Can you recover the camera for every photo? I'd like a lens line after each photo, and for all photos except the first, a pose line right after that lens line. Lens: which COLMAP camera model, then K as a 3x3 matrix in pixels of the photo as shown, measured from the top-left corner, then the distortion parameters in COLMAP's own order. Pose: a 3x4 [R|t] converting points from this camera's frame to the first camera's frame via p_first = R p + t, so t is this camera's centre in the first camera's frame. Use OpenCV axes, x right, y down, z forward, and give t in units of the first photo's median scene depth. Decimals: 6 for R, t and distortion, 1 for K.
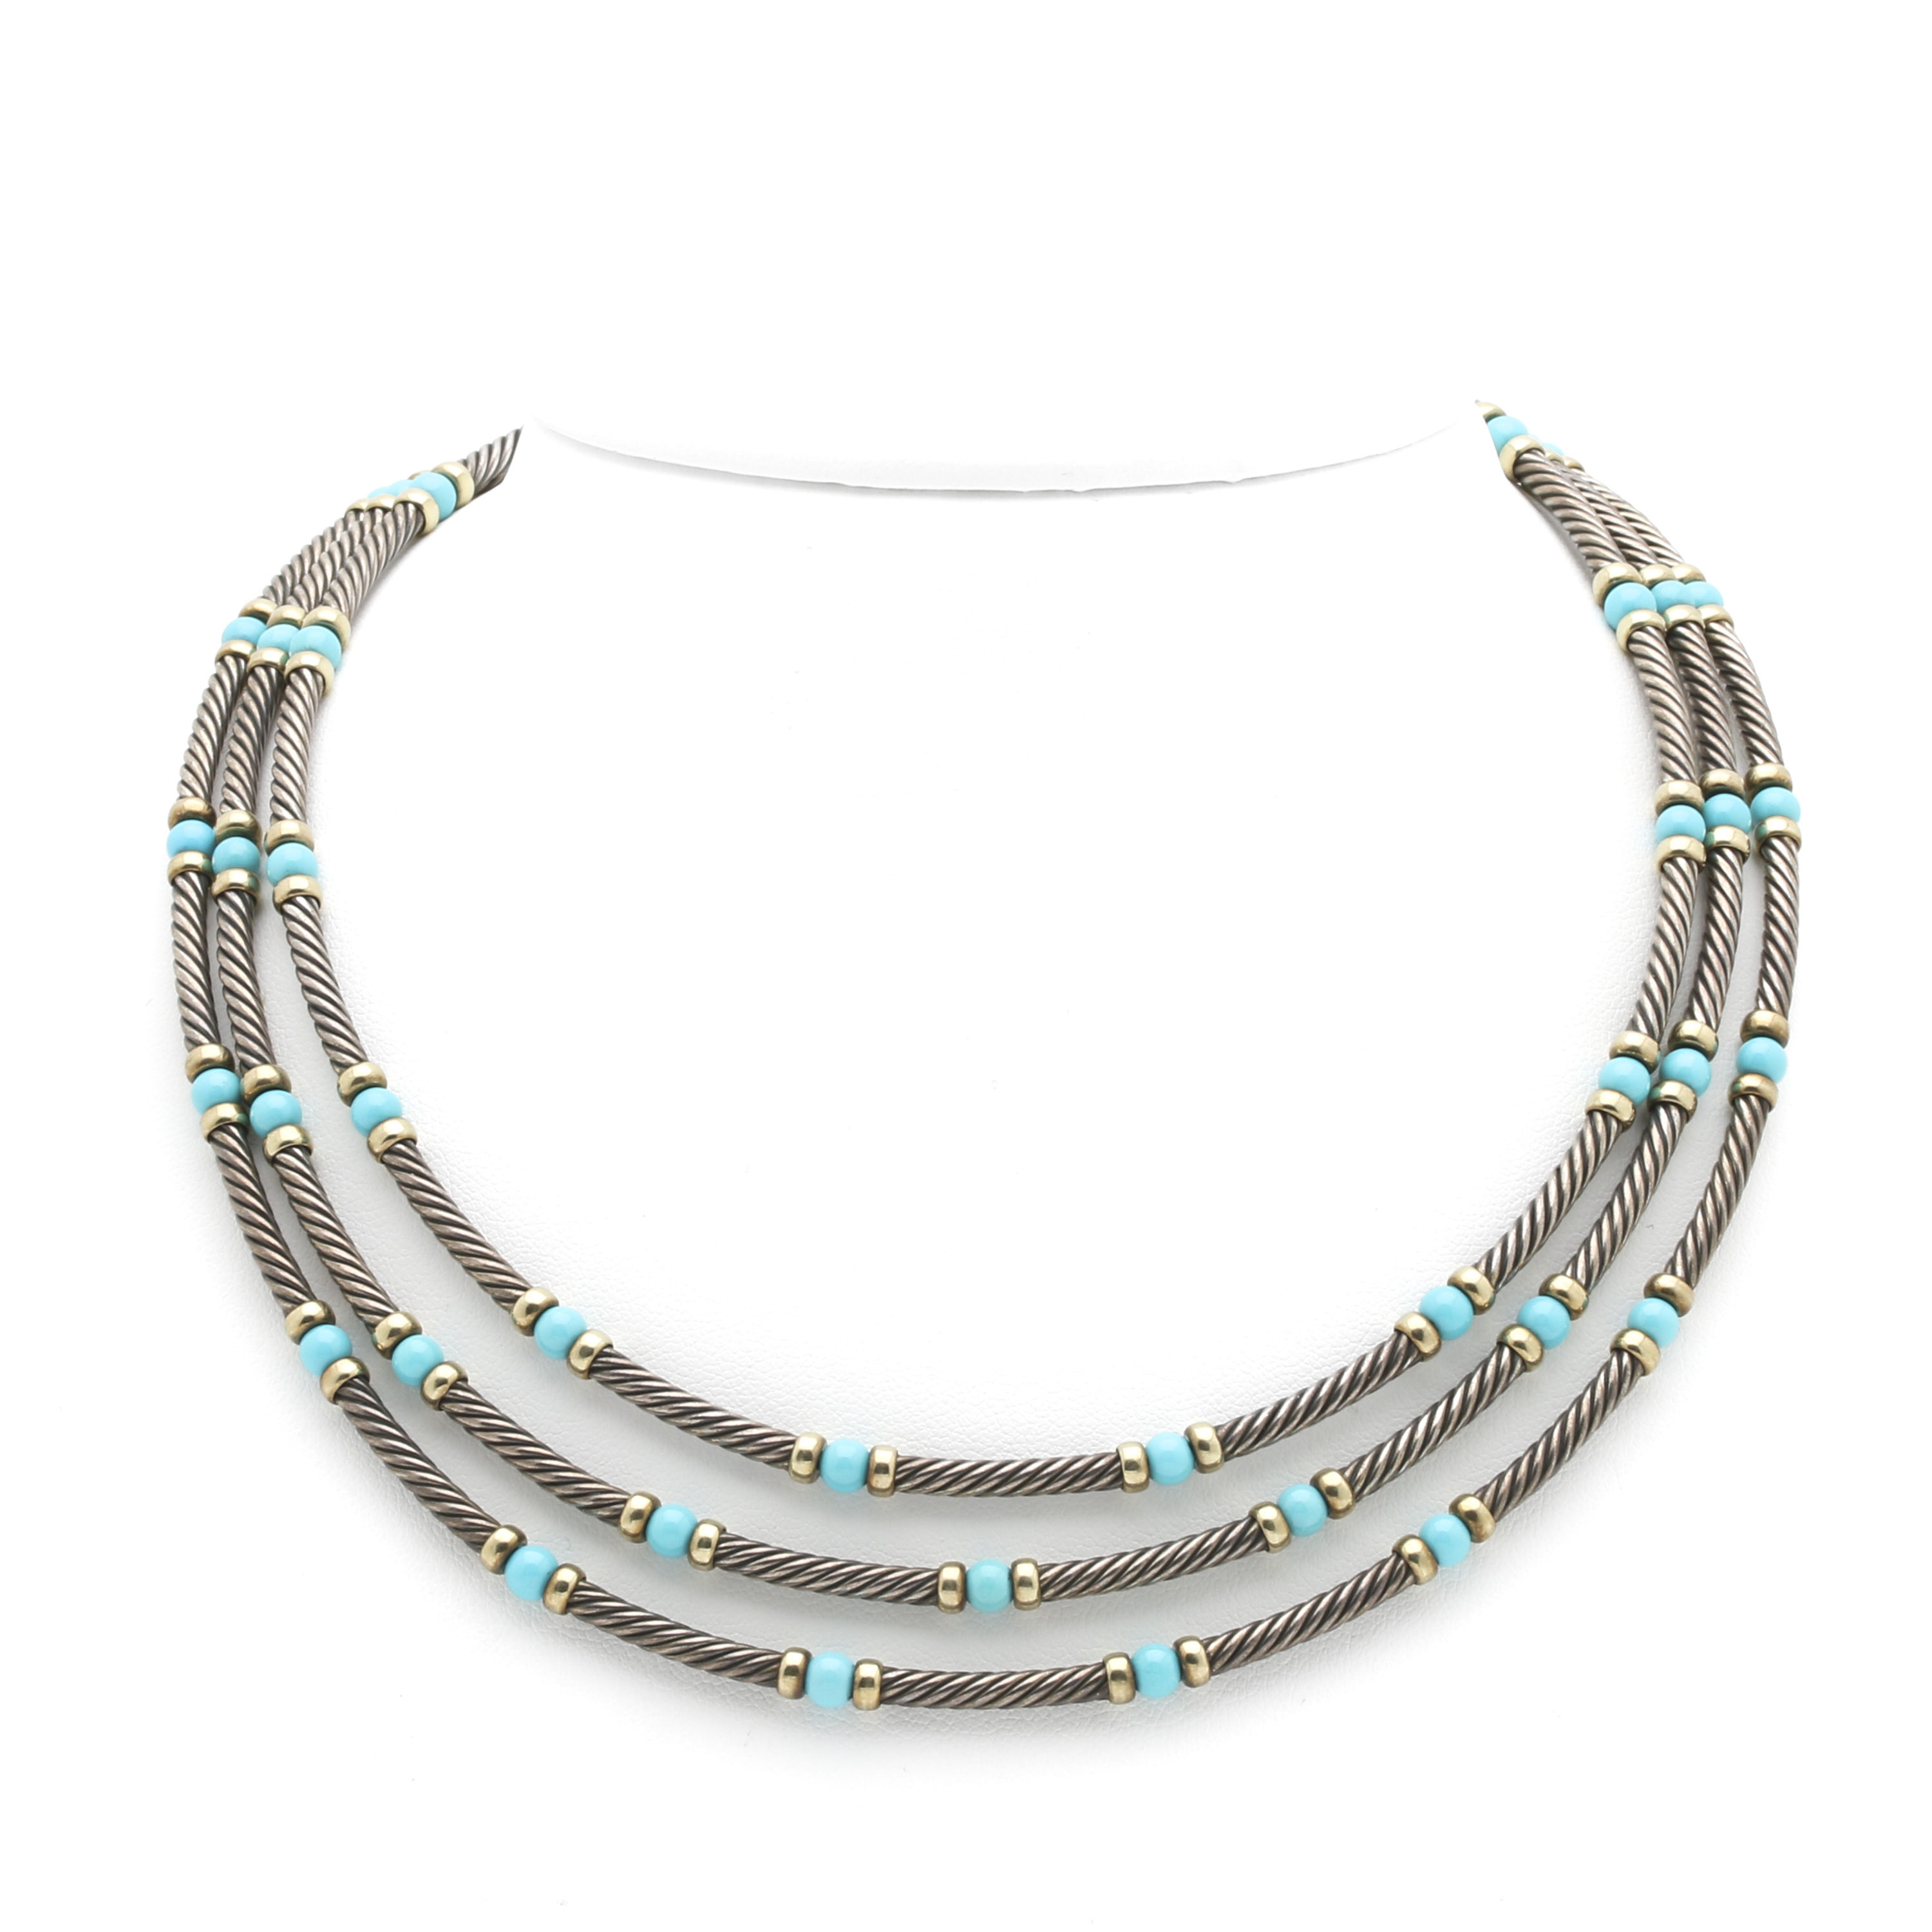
lens RADIAL K [[7505.3, 0, 964.9], [0, 7505.3, 966.1], [0, 0, 1]] dist [0.012930, 0.000000]
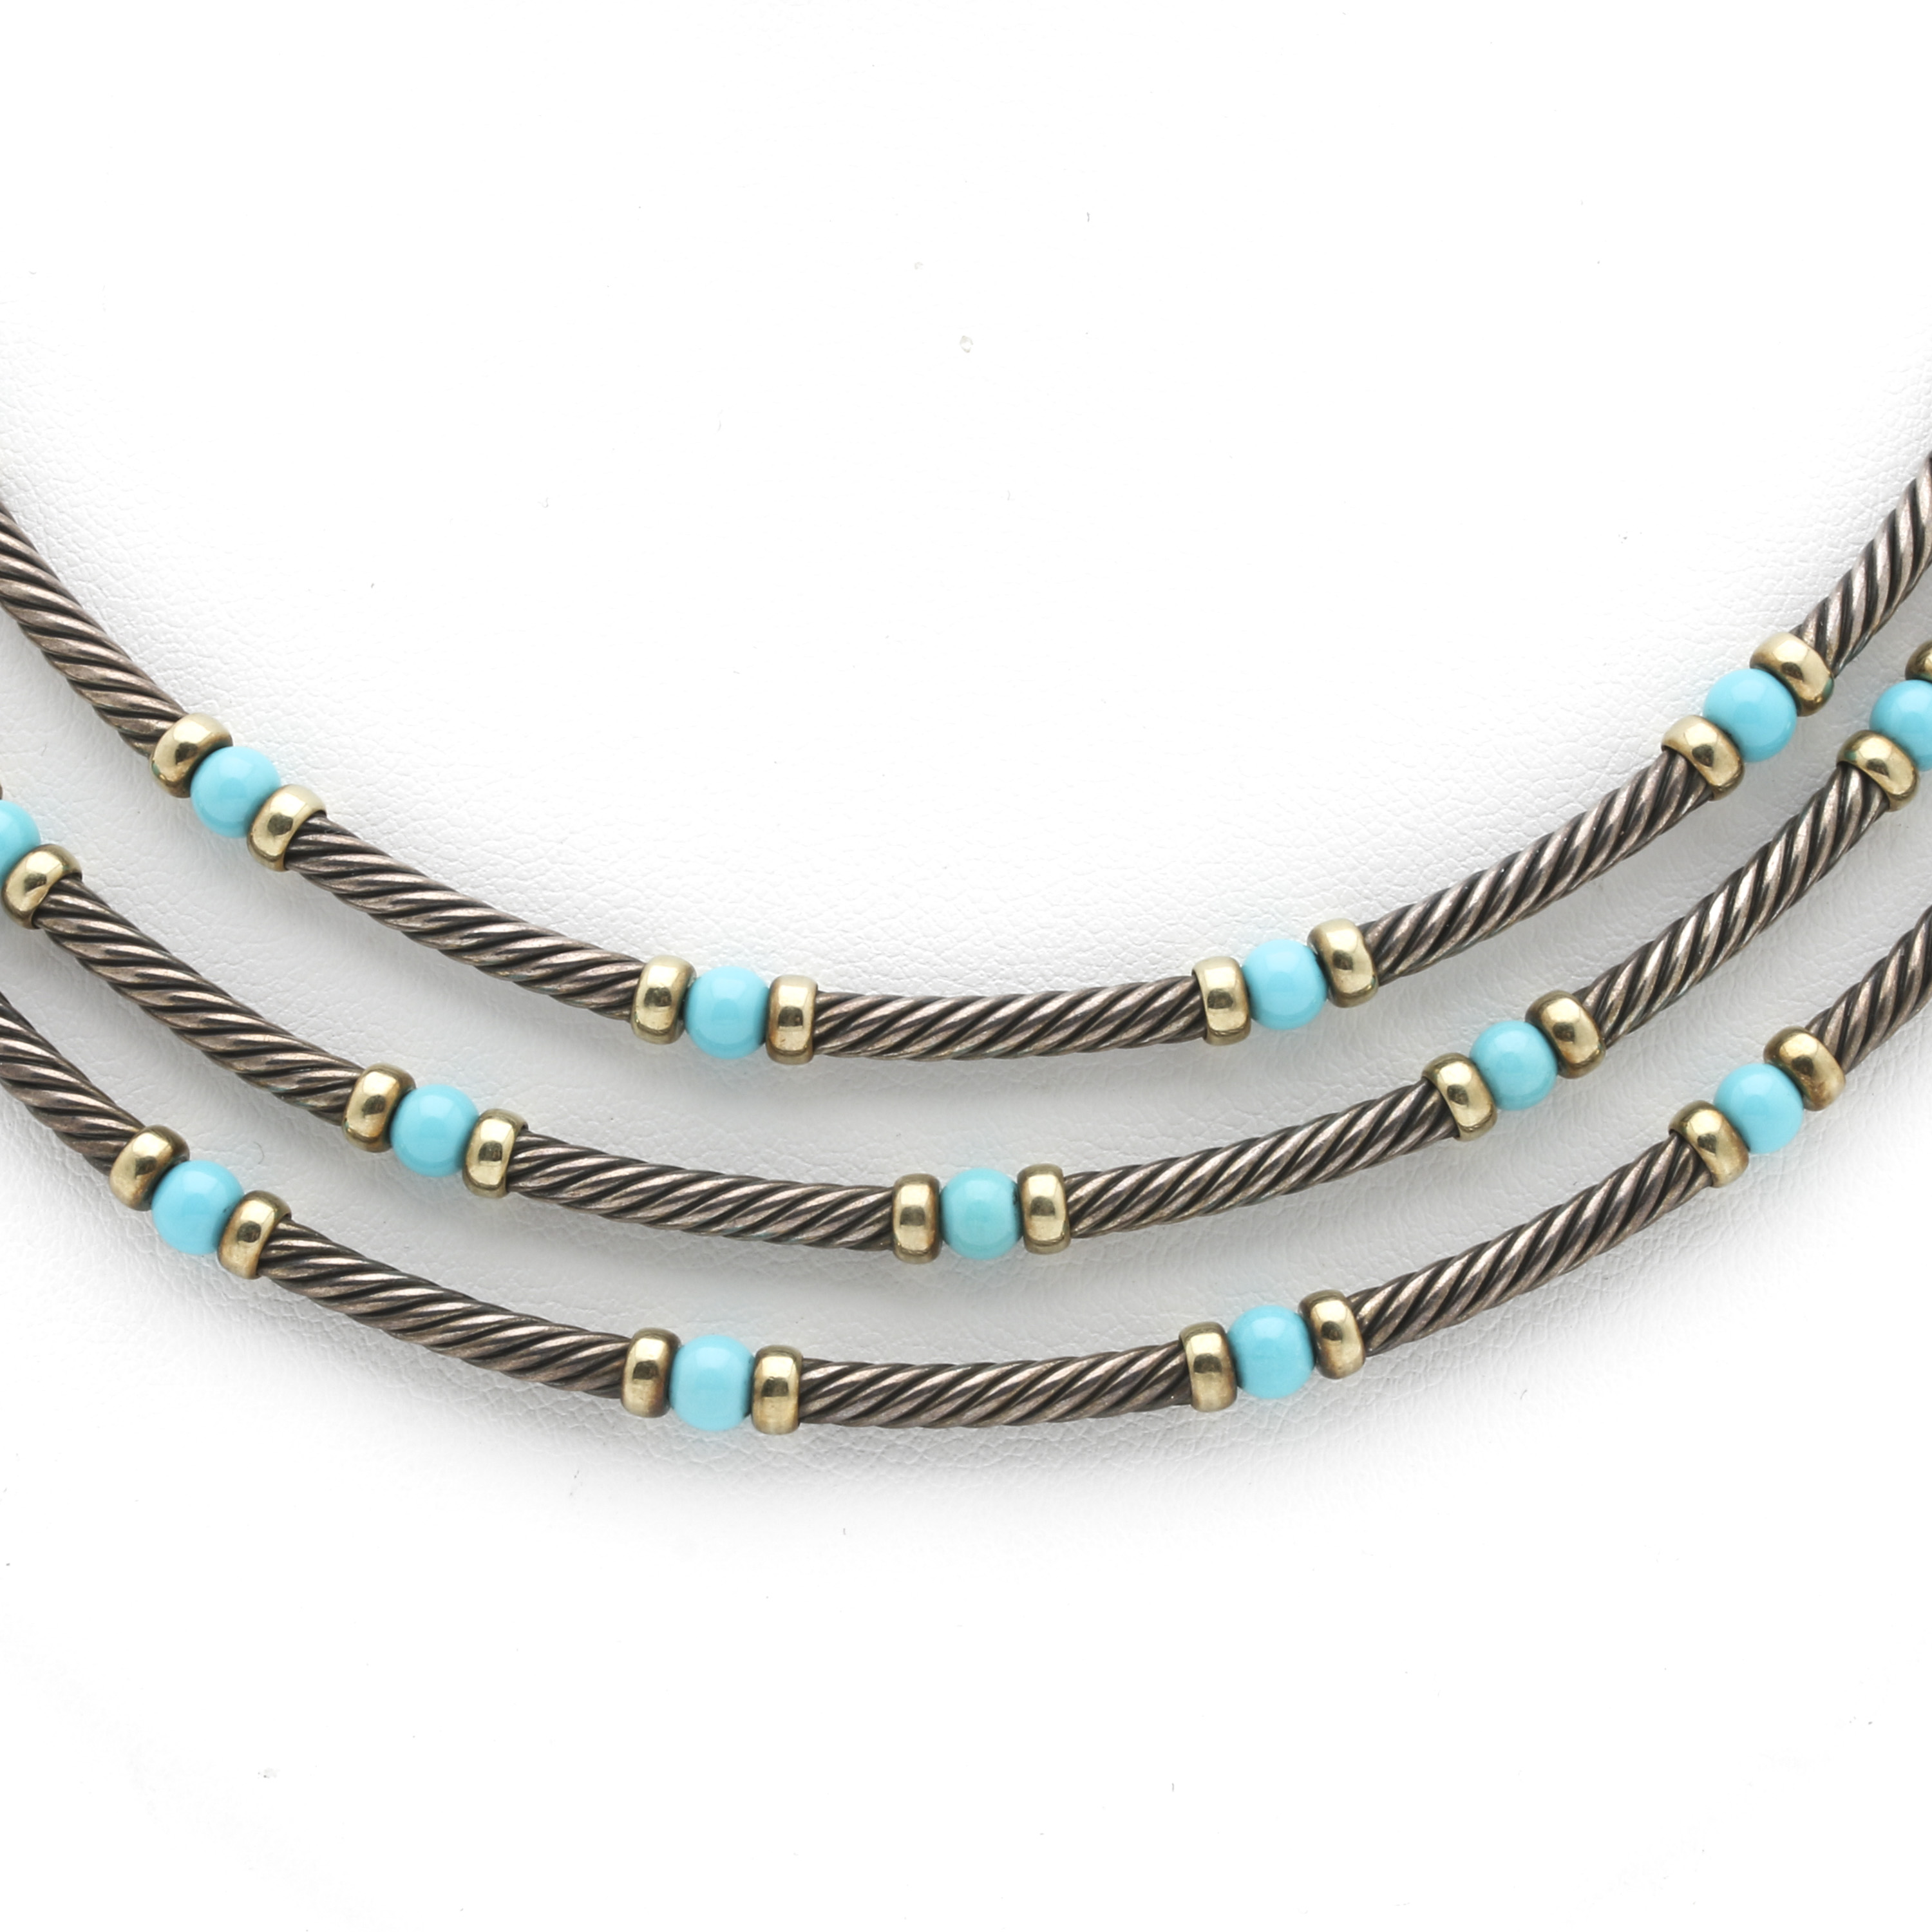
lens RADIAL K [[7505.3, 0, 970.4], [0, 7505.3, 964.2], [0, 0, 1]] dist [0.012930, 0.000000]
pose [[0.999596, -0.028347, -0.001946, 0.004062], [0.028367, 0.991681, 0.125555, -0.009703], [-0.001629, -0.125560, 0.992085, 0.422694]]
